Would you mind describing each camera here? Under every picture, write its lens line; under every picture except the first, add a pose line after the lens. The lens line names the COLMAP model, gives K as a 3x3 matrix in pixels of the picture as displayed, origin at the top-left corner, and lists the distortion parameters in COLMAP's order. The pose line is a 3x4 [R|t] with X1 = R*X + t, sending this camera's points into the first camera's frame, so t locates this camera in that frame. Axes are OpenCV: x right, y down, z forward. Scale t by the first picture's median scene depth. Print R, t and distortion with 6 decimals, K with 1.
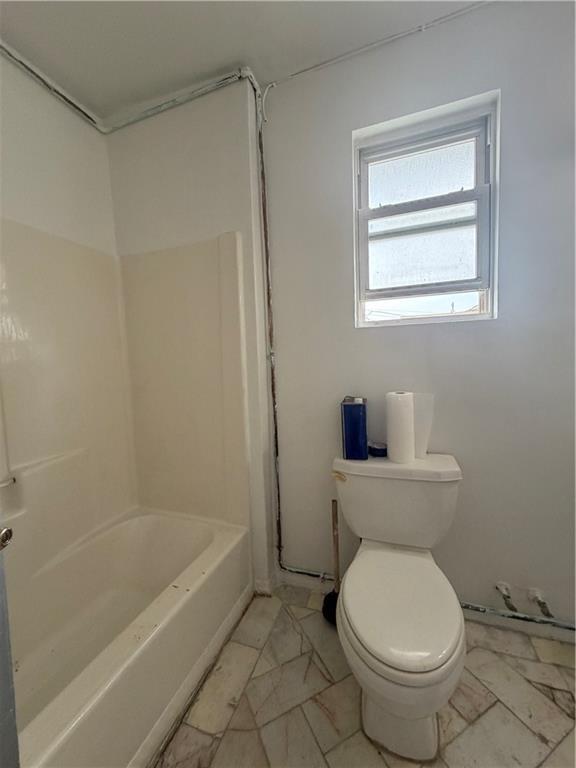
lens RADIAL K [[306.7, 0, 288.8], [0, 306.7, 379.1], [0, 0, 1]] dist [-0.001749, 0.000930]
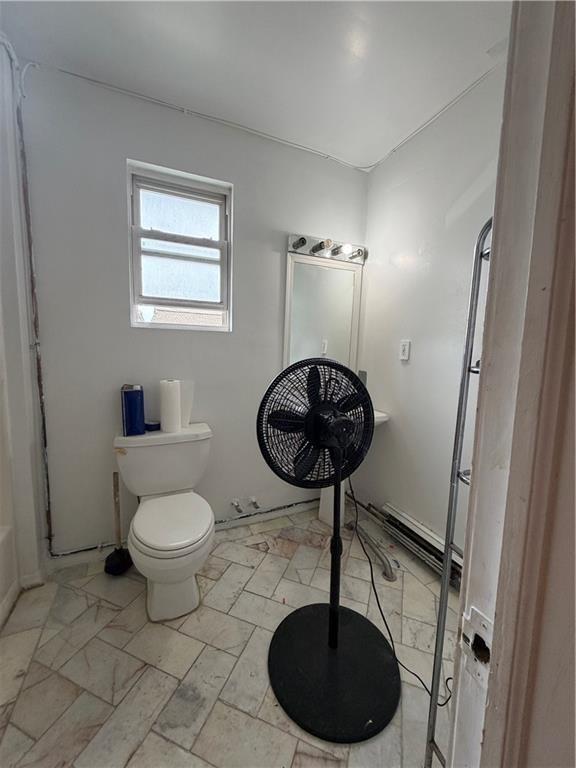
lens RADIAL K [[306.7, 0, 289.1], [0, 306.7, 382.9], [0, 0, 1]] dist [-0.001749, 0.000930]
pose [[0.720667, -0.024082, 0.692863, -0.179925], [-0.006013, 0.999142, 0.040982, -0.003111], [-0.693256, -0.033700, 0.719904, -0.304775]]
